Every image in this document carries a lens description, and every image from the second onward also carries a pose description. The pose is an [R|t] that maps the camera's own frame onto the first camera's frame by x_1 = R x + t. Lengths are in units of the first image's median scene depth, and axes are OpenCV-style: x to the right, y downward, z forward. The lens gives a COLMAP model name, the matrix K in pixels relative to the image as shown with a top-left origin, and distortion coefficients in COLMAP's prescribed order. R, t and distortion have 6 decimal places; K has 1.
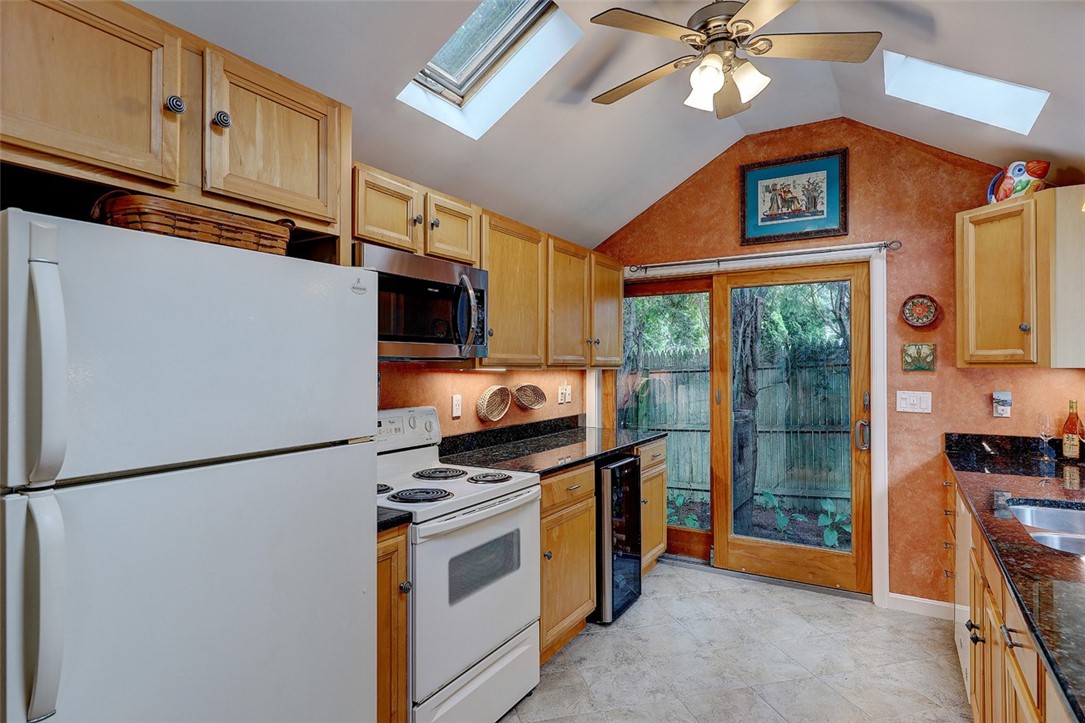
lens RADIAL K [[600.0, 0, 539.8], [0, 600.0, 359.7], [0, 0, 1]] dist [0.013598, -0.000914]
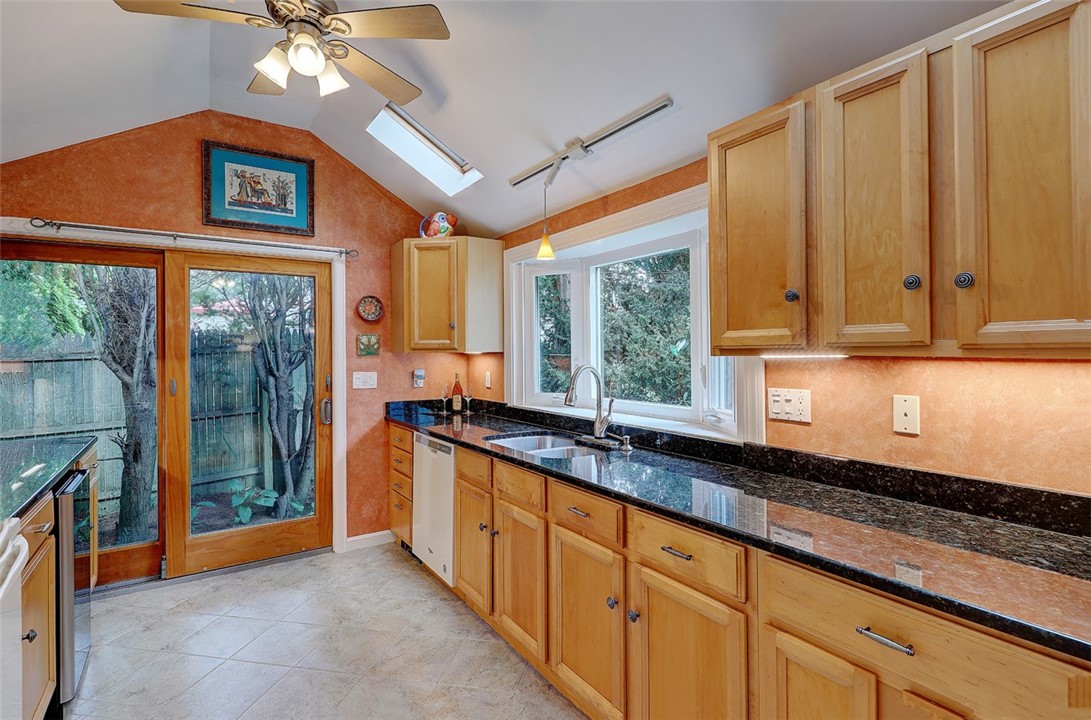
lens RADIAL K [[528.3, 0, 562.2], [0, 528.3, 350.6], [0, 0, 1]] dist [0.003673, -0.000114]
pose [[0.406306, -0.001136, 0.913736, -0.210096], [-0.002484, 0.999994, 0.002347, 0.004001], [-0.913734, -0.003224, 0.406301, 0.165449]]
